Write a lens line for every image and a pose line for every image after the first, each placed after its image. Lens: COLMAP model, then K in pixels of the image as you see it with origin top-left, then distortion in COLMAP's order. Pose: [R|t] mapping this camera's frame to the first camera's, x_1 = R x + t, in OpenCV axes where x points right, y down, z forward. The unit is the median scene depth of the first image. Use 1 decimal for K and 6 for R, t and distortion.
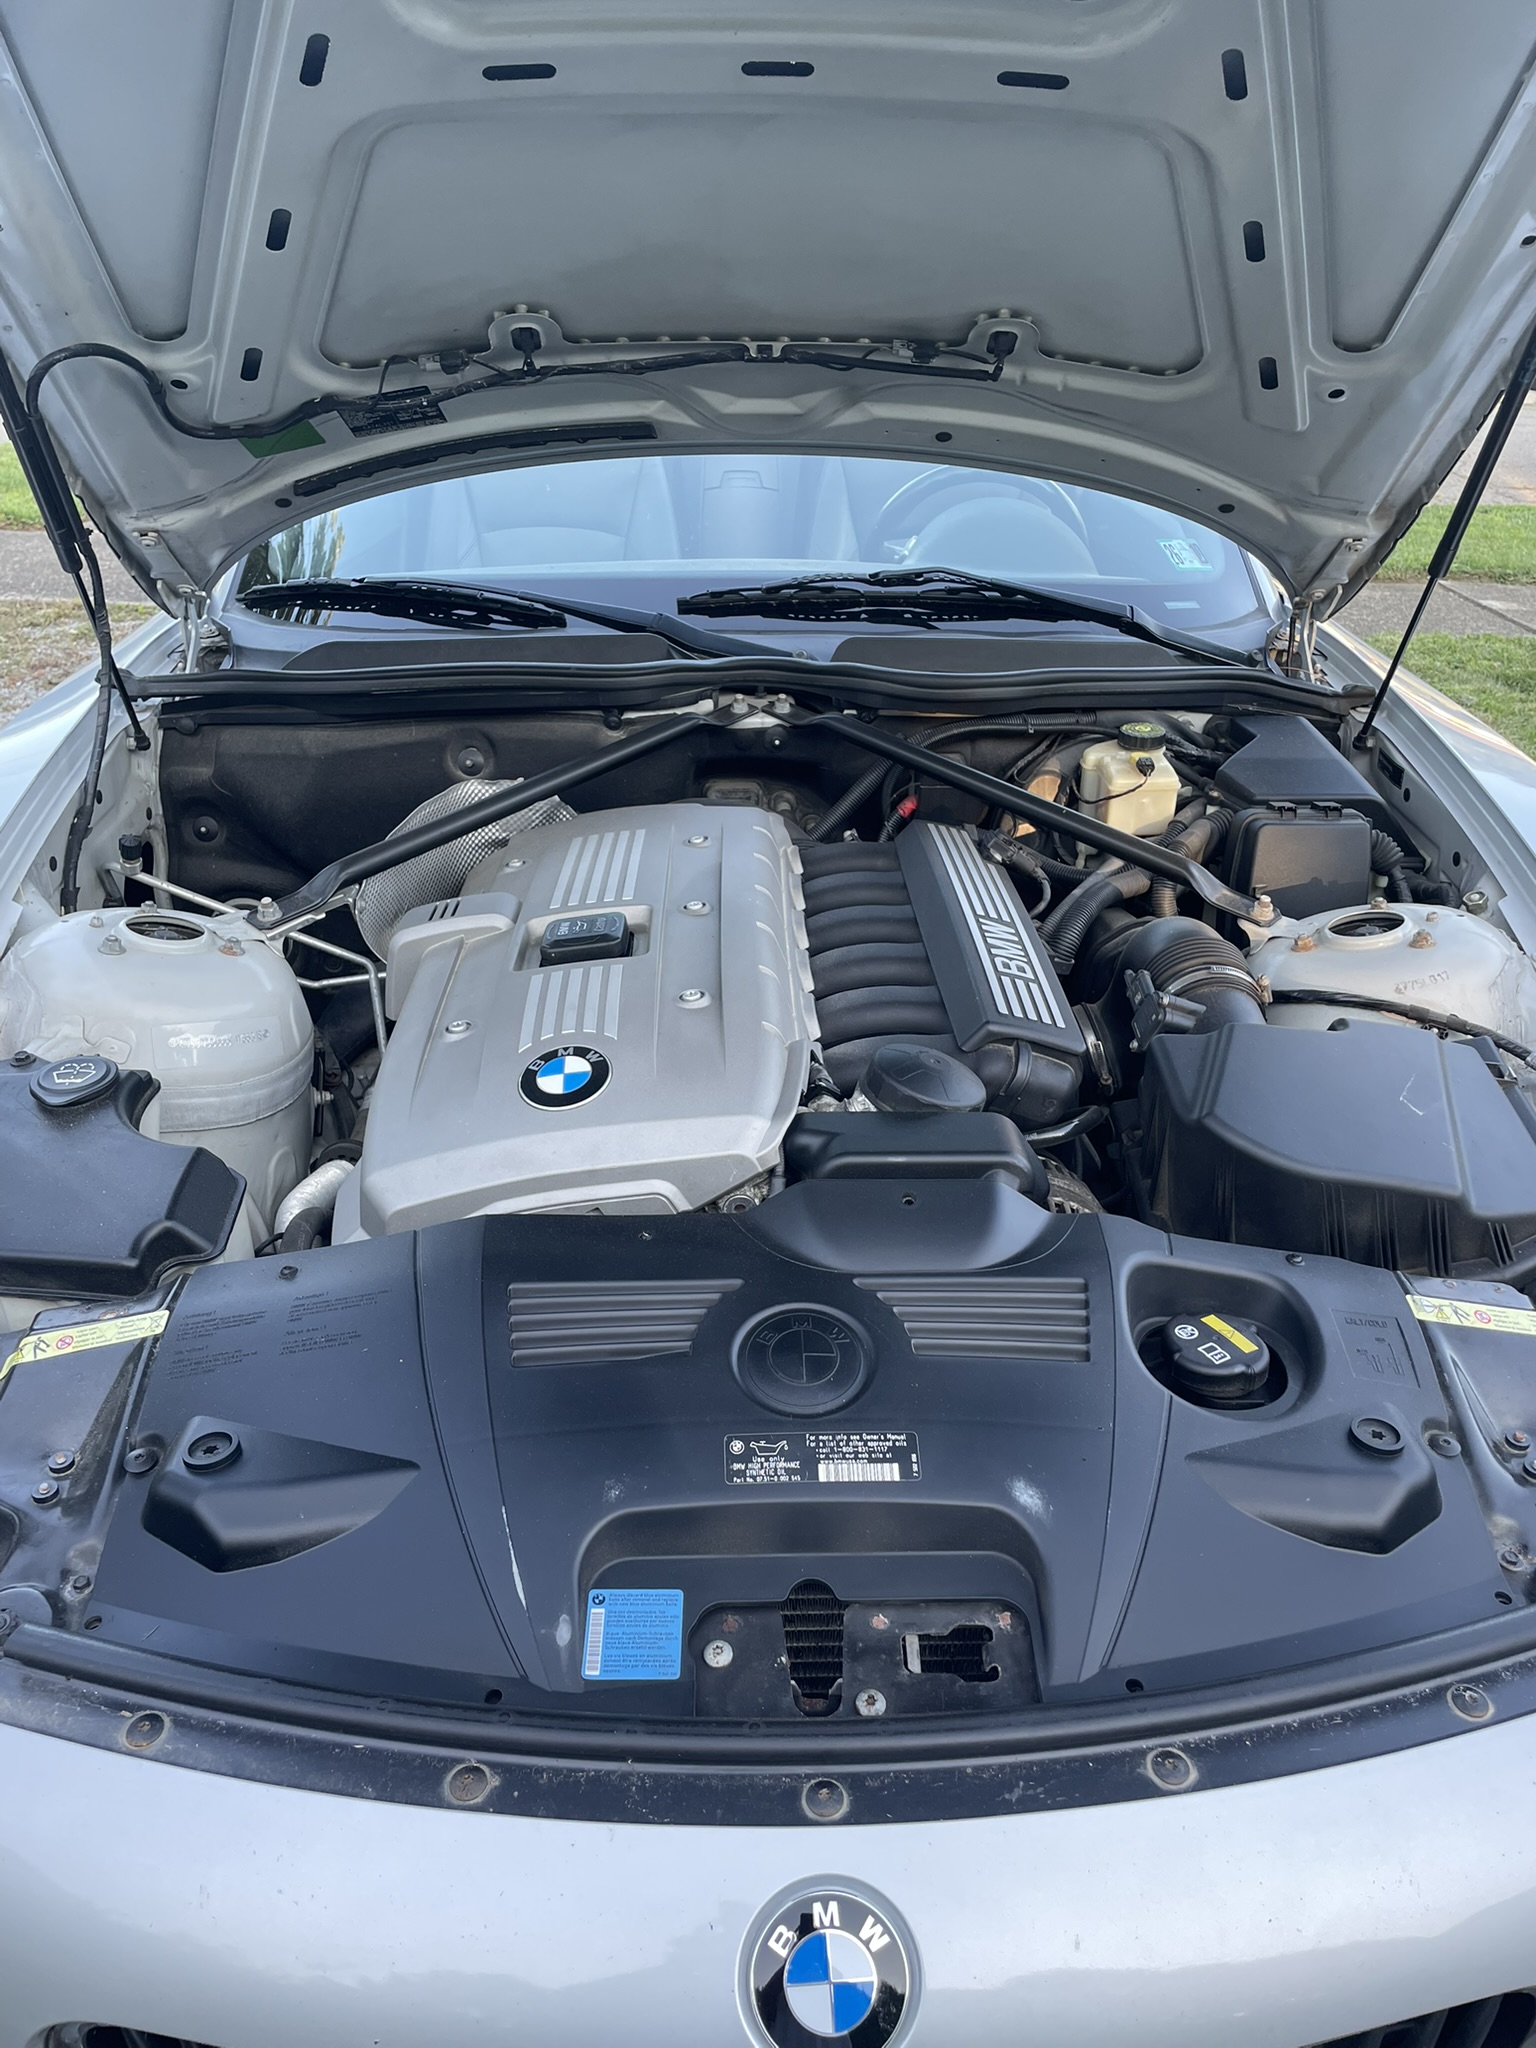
lens RADIAL K [[1551.8, 0, 766.2], [0, 1551.8, 1034.8], [0, 0, 1]] dist [0.084847, -0.114426]
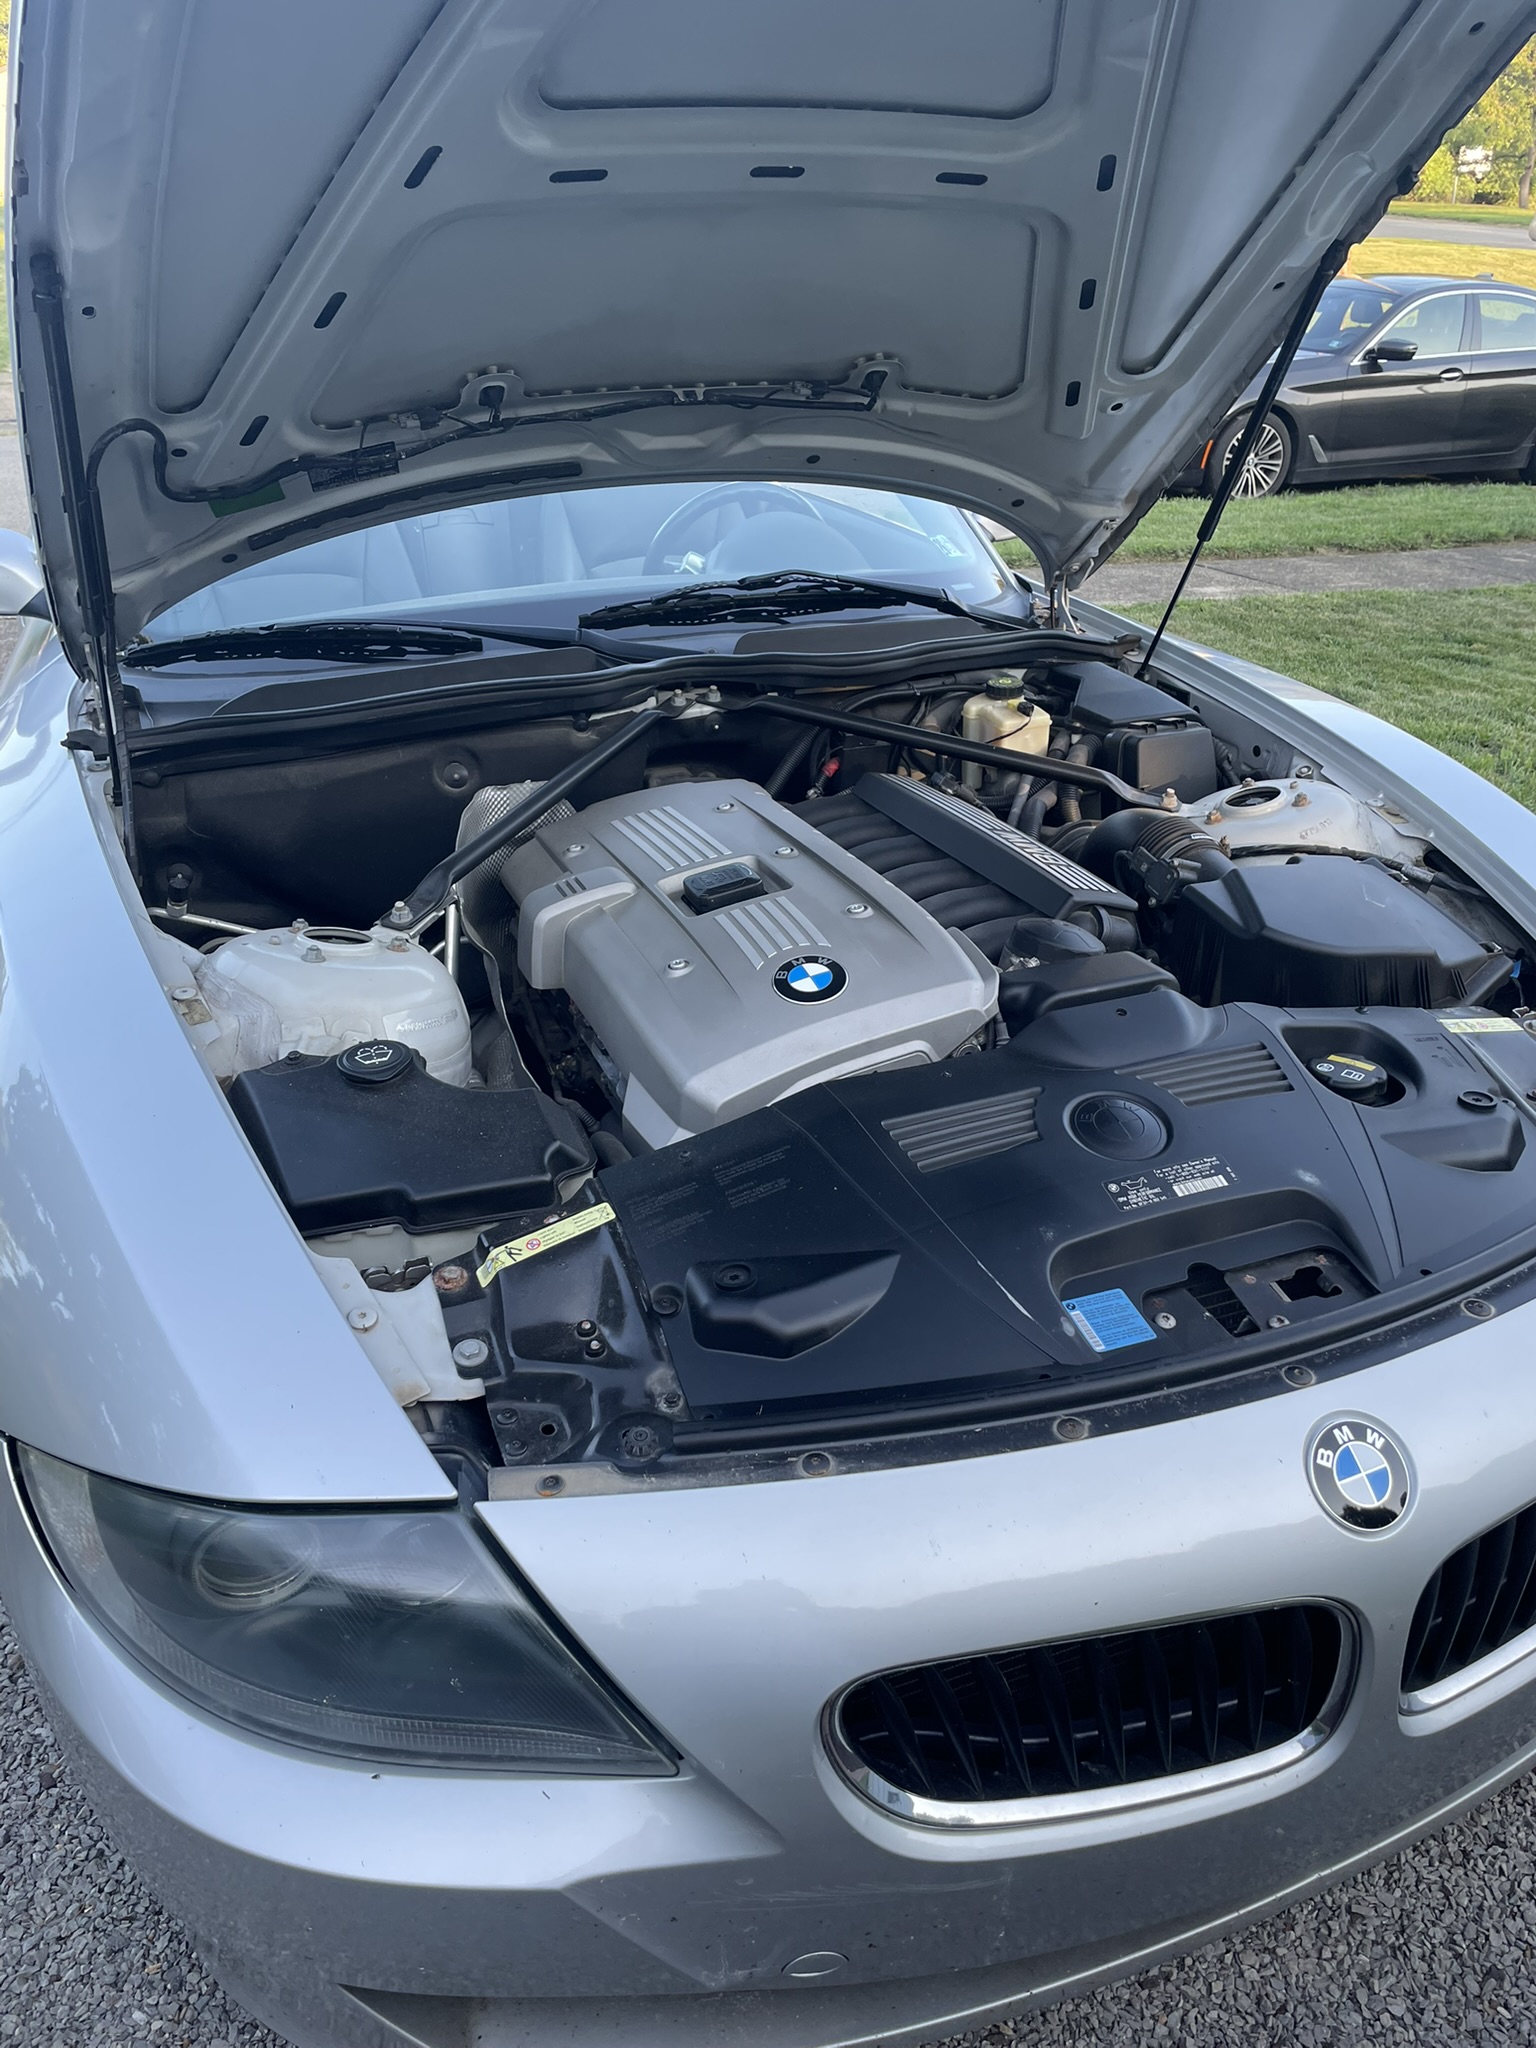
lens RADIAL K [[1551.8, 0, 782.5], [0, 1551.8, 1006.5], [0, 0, 1]] dist [0.084847, -0.114426]
pose [[0.938635, -0.167123, 0.301718, -0.371652], [0.177311, 0.984134, -0.006492, 0.037095], [-0.295845, 0.059592, 0.953375, -0.118912]]
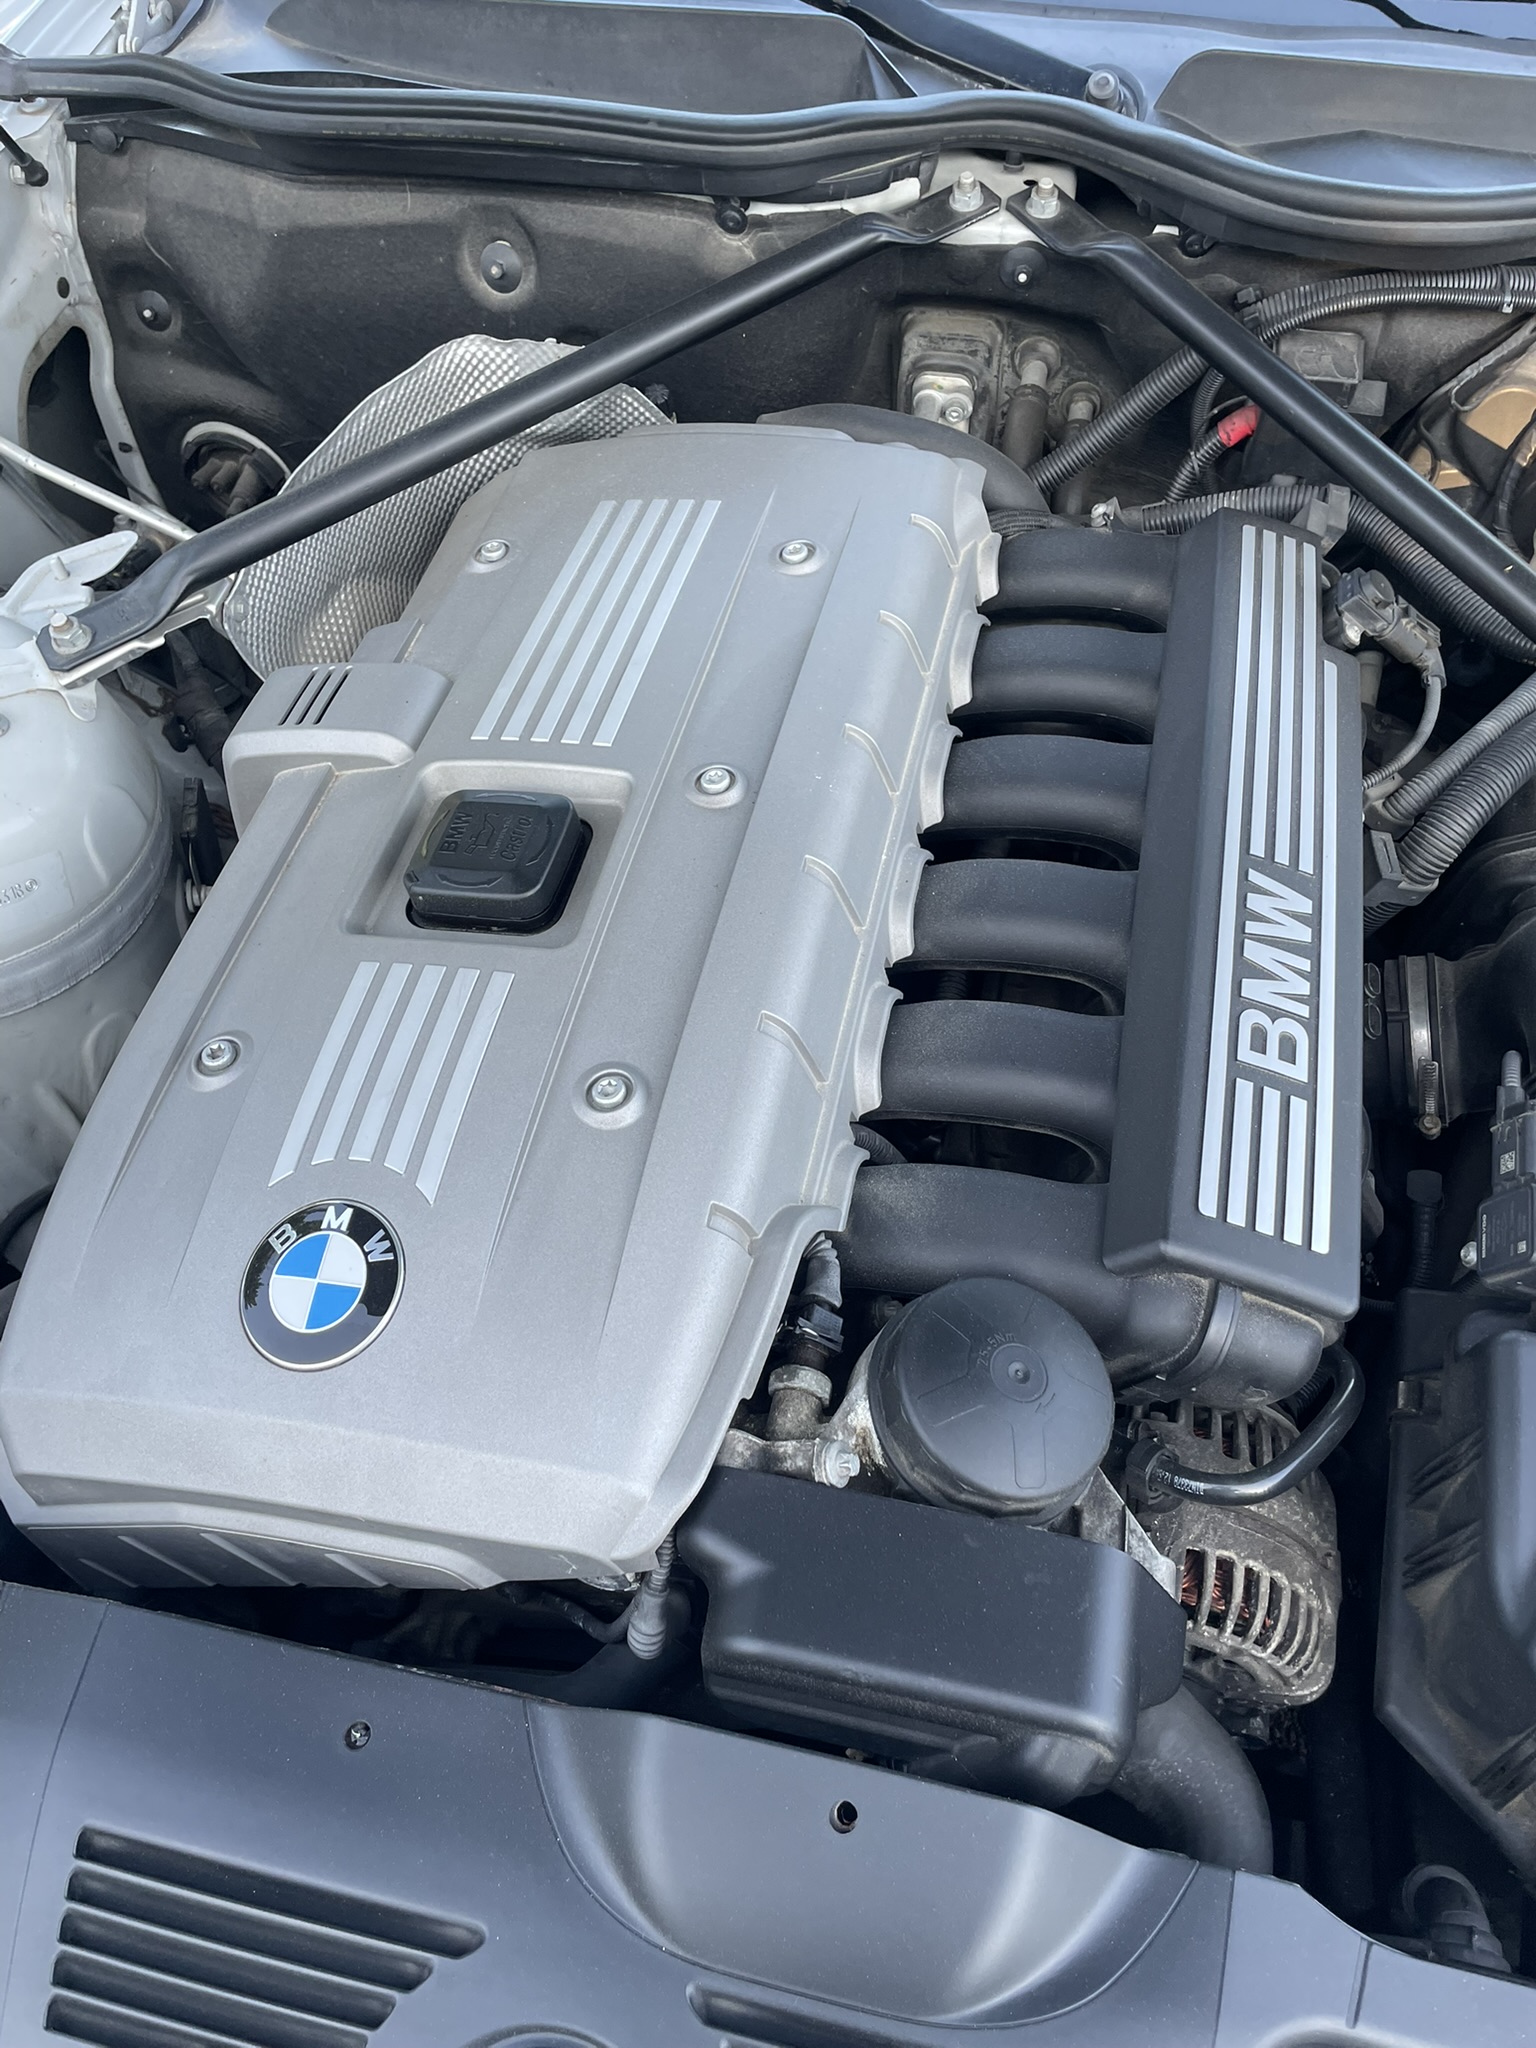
lens RADIAL K [[1551.8, 0, 765.1], [0, 1551.8, 1030.4], [0, 0, 1]] dist [0.084847, -0.114426]
pose [[0.969264, 0.177573, -0.170281, 0.068744], [-0.083803, 0.889041, 0.450093, -0.217891], [0.231311, -0.421989, 0.876596, 0.420557]]
